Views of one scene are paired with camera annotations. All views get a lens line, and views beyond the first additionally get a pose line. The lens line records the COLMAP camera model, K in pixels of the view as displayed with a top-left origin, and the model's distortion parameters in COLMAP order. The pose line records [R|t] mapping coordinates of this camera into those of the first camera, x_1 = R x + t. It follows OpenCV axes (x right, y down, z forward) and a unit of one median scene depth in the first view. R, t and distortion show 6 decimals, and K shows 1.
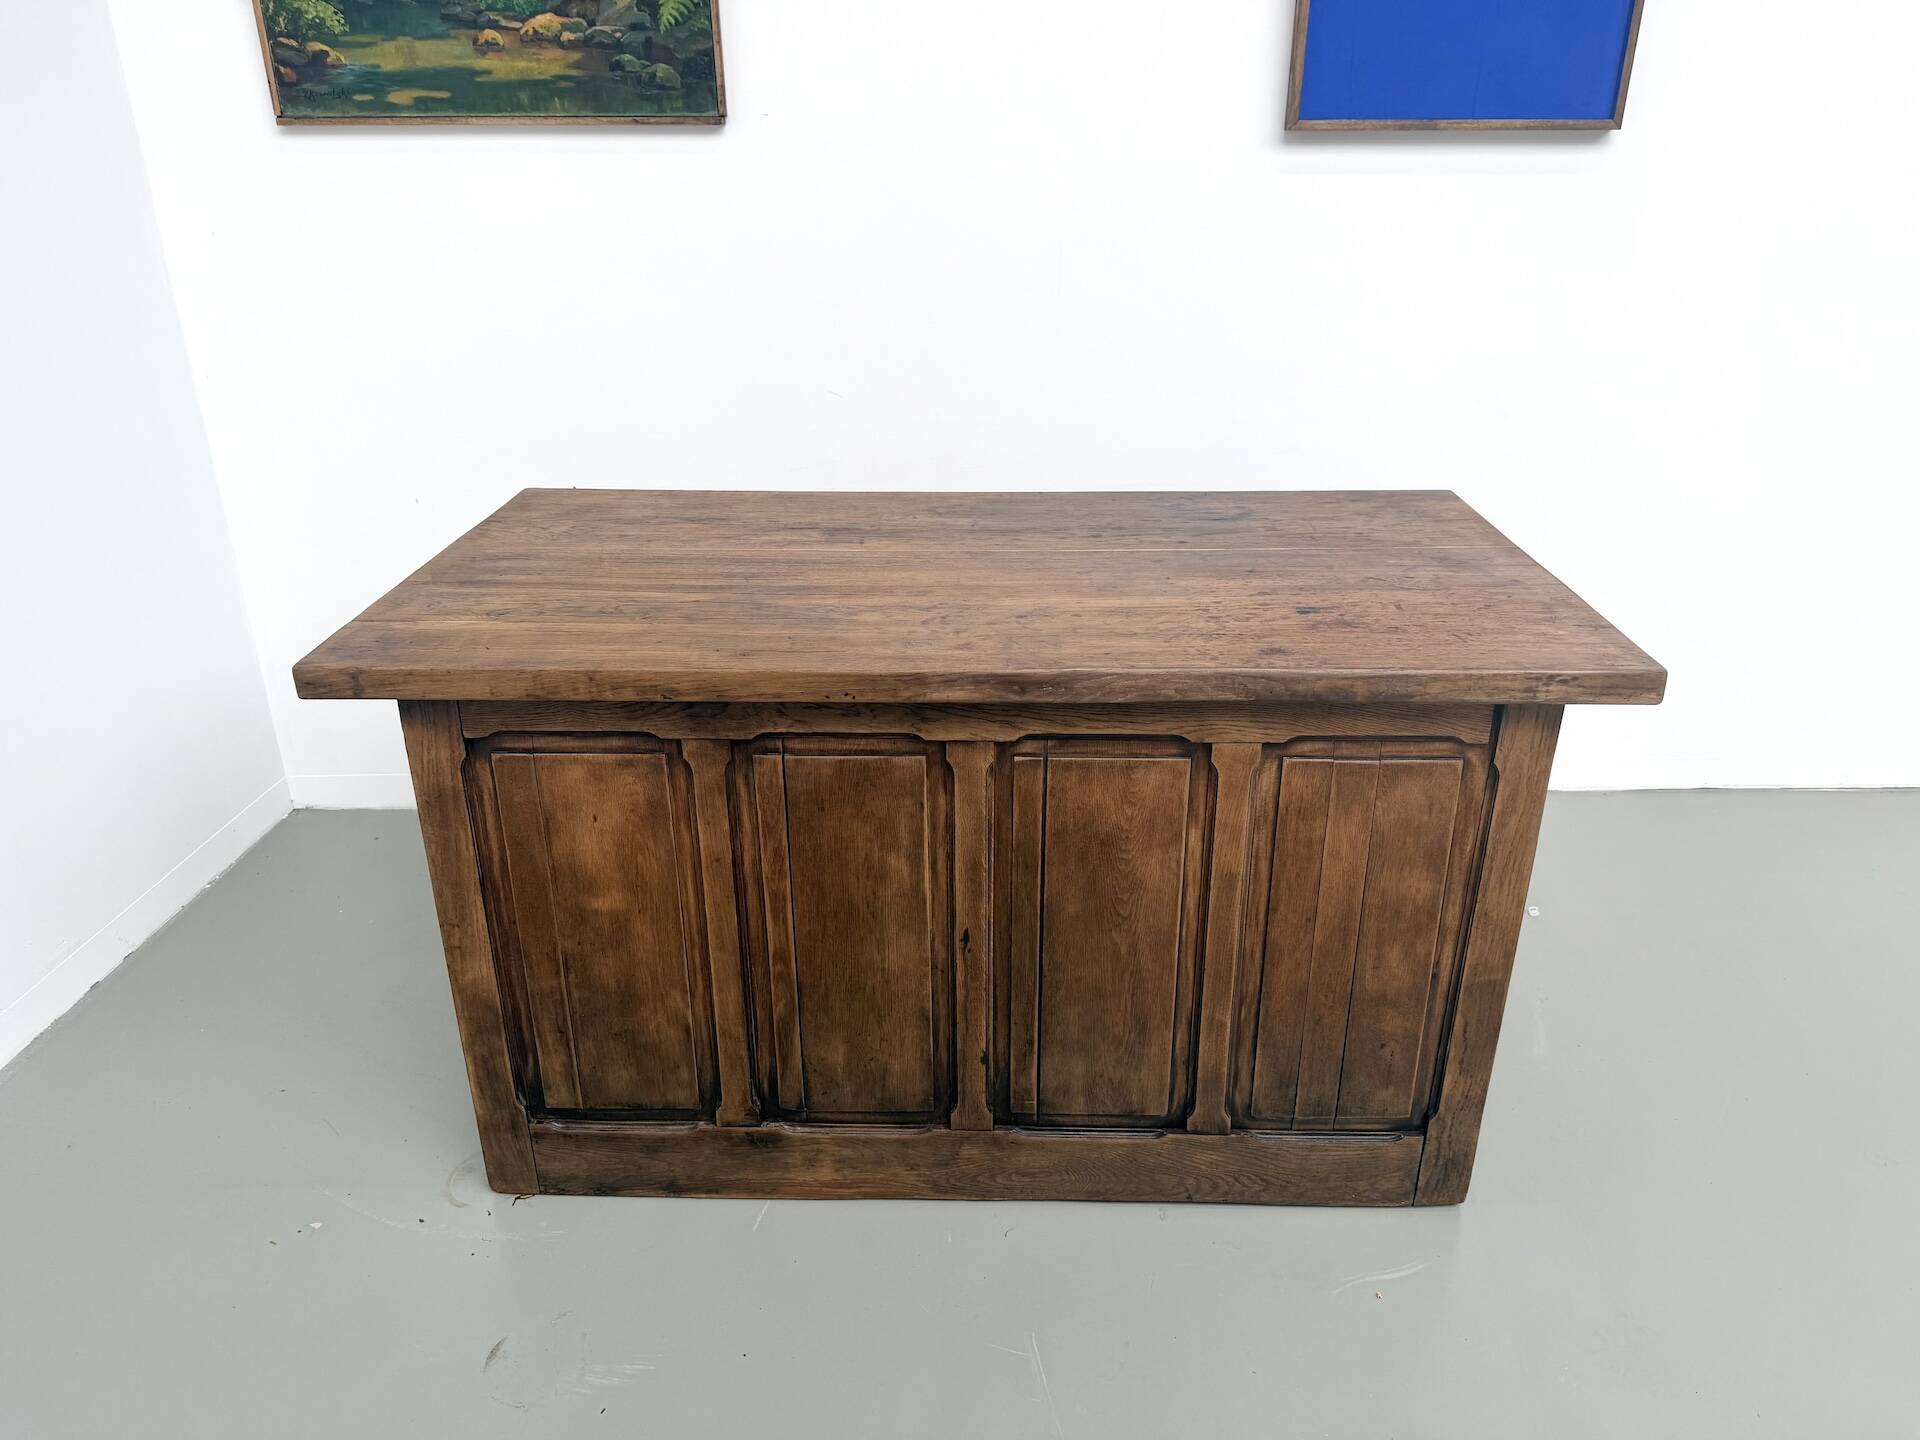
lens RADIAL K [[1389.9, 0, 952.2], [0, 1389.9, 736.0], [0, 0, 1]] dist [0.006544, -0.003064]
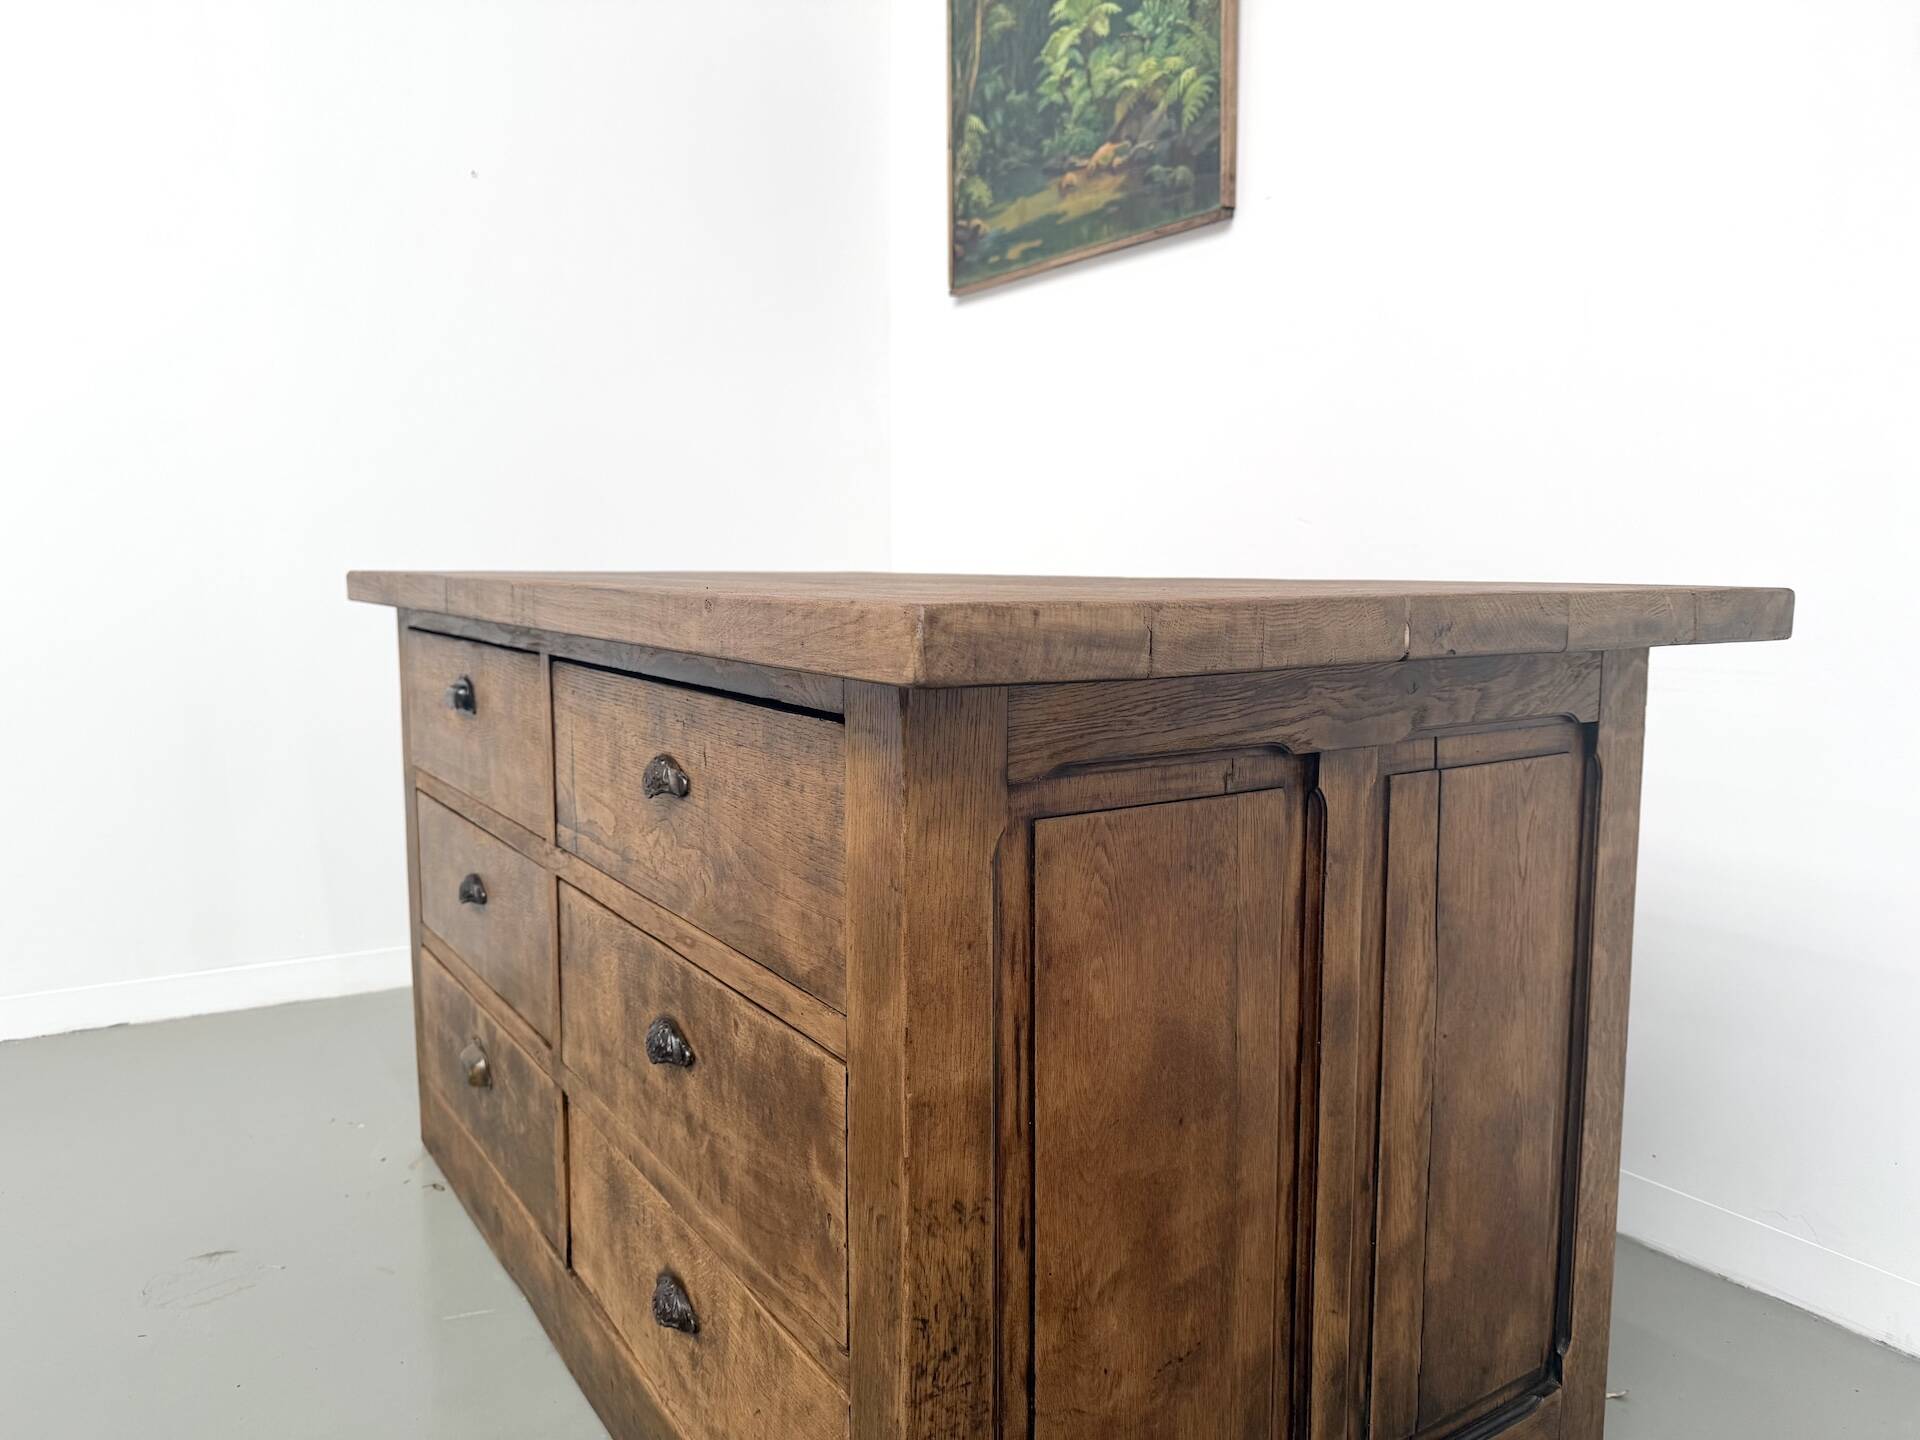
lens RADIAL K [[1361.3, 0, 960.0], [0, 1361.3, 720.0], [0, 0, 1]] dist [0.092398, -0.146211]
pose [[0.536786, 0.107911, -0.836789, 0.520198], [-0.355173, 0.928530, -0.108095, 0.007343], [0.765319, 0.355228, 0.536749, 0.535848]]
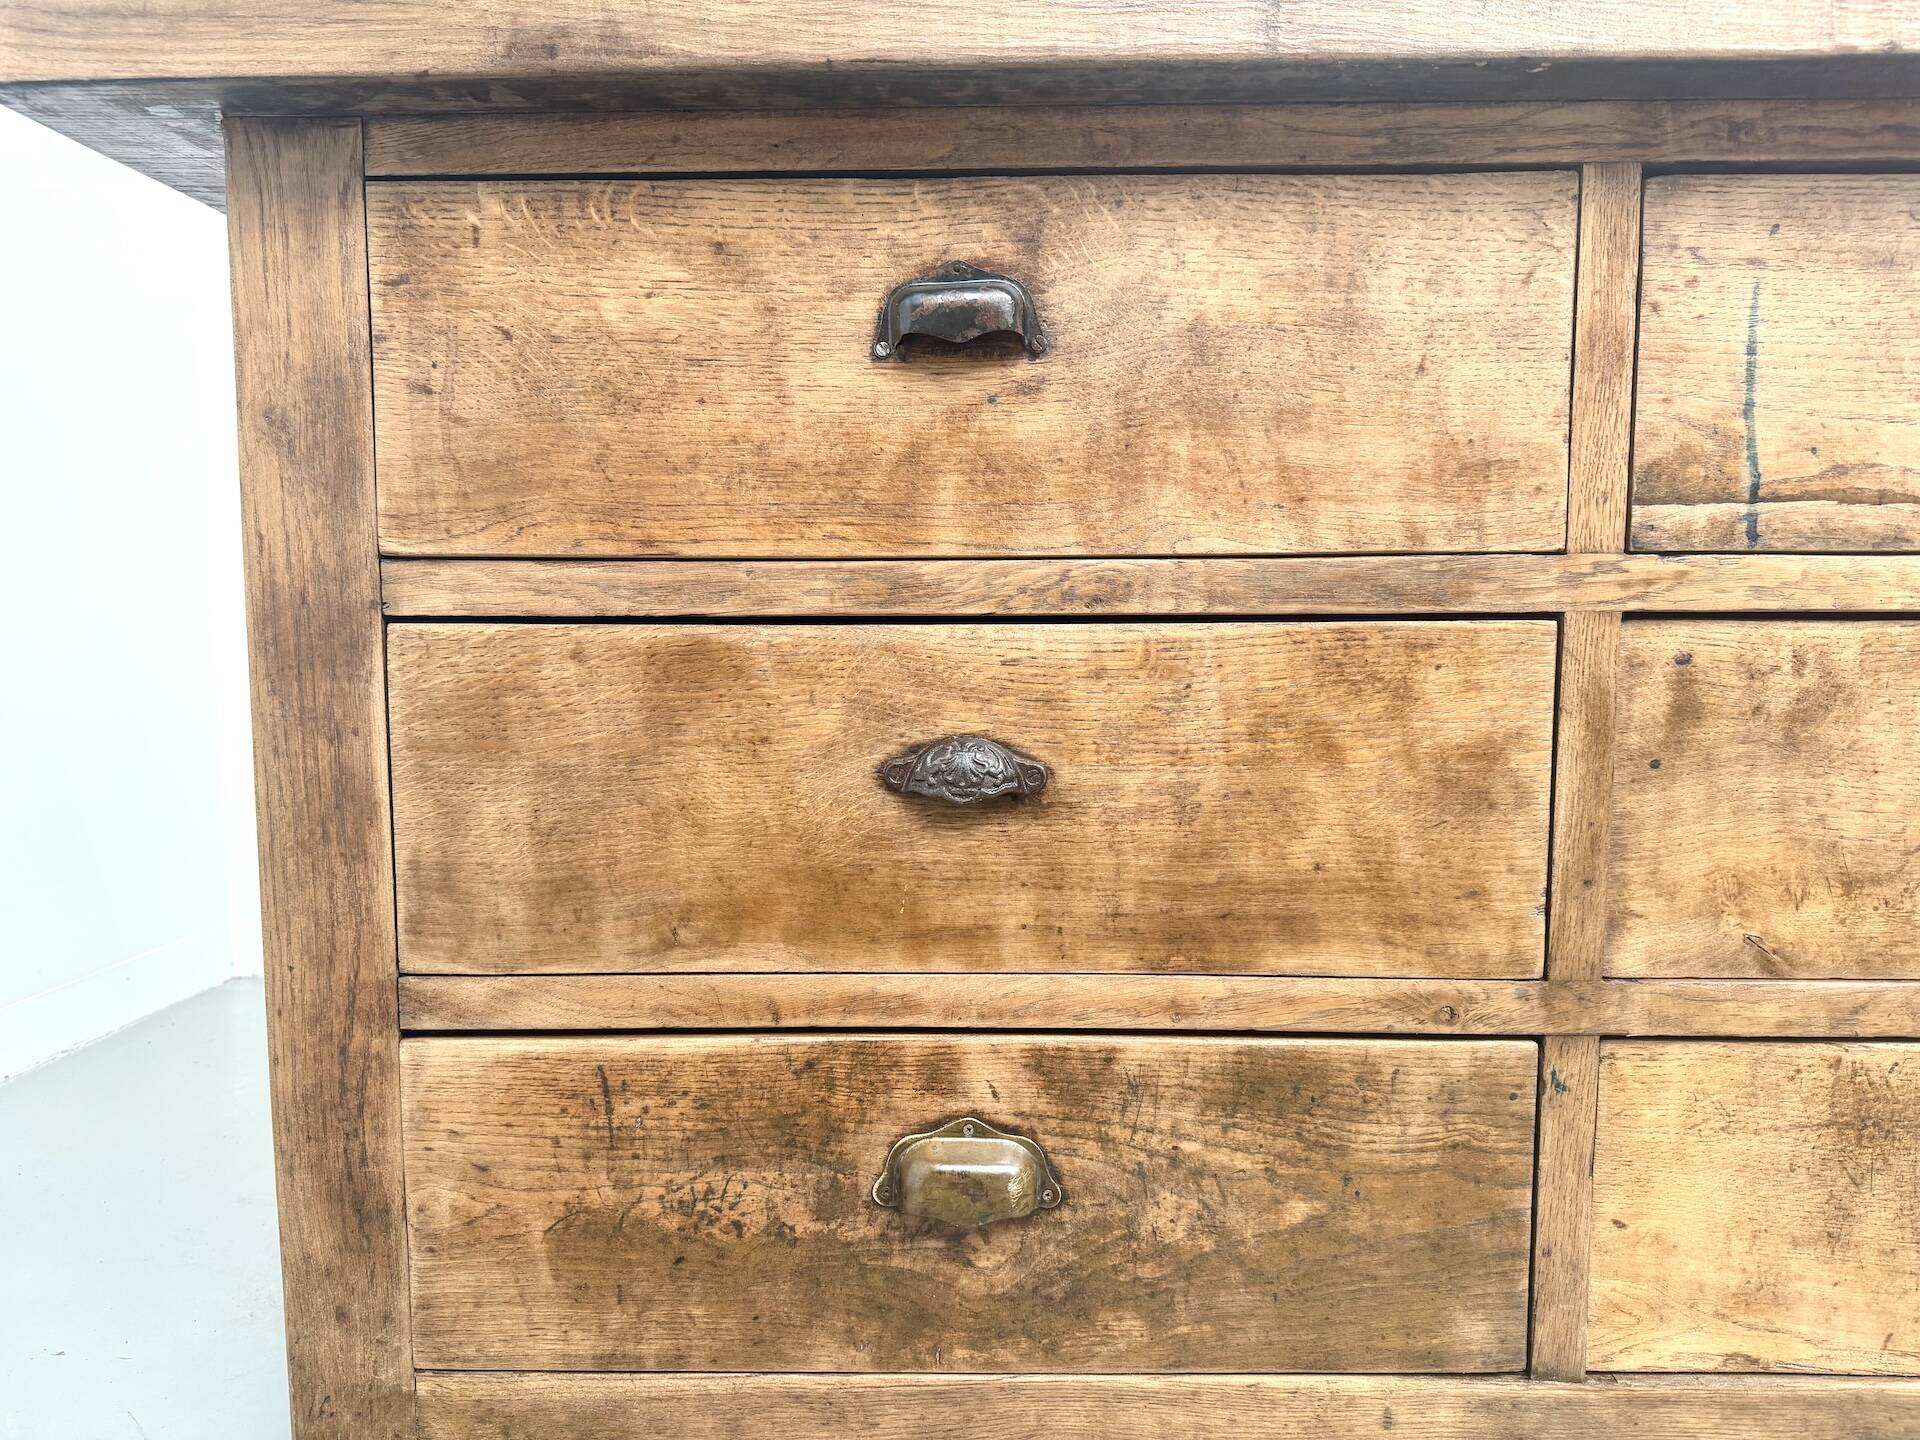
lens RADIAL K [[1379.2, 0, 960.0], [0, 1379.2, 720.0], [0, 0, 1]] dist [0.043005, -0.075197]
pose [[0.999276, 0.007159, -0.037374, -0.146587], [-0.018843, 0.946372, -0.322530, 0.178371], [0.033061, 0.323001, 0.945821, 0.464072]]
